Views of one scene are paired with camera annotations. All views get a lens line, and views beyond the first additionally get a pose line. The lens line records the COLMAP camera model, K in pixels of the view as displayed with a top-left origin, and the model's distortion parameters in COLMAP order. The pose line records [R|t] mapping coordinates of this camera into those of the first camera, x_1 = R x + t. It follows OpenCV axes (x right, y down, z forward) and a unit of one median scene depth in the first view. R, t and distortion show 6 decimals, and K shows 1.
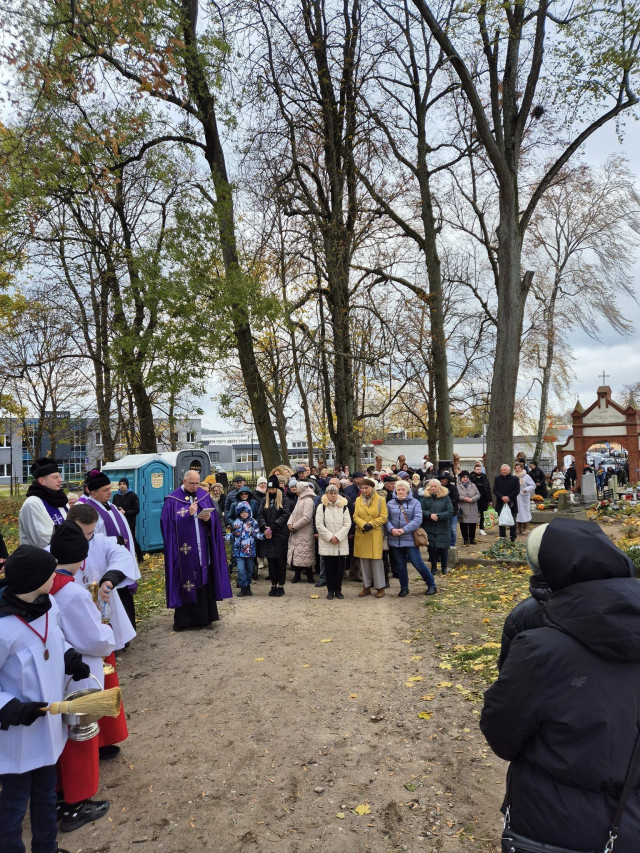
lens RADIAL K [[605.4, 0, 320.0], [0, 605.4, 426.5], [0, 0, 1]] dist [0.074696, -0.086770]
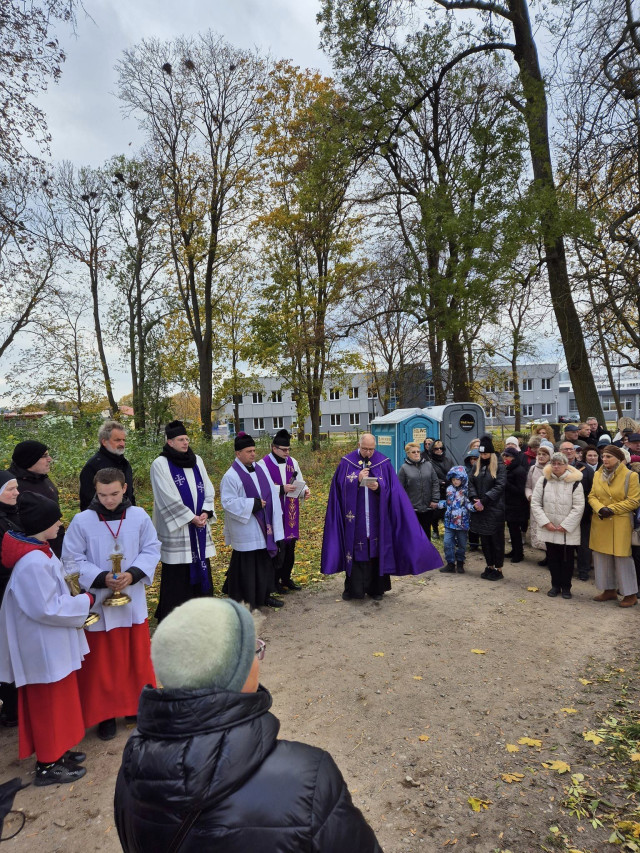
lens RADIAL K [[586.4, 0, 320.5], [0, 586.4, 445.3], [0, 0, 1]] dist [0.066436, -0.078949]
pose [[0.791644, 0.038619, -0.609761, 0.118405], [0.036186, 0.993285, 0.109890, -0.002814], [0.609911, -0.109059, 0.784930, 0.115936]]
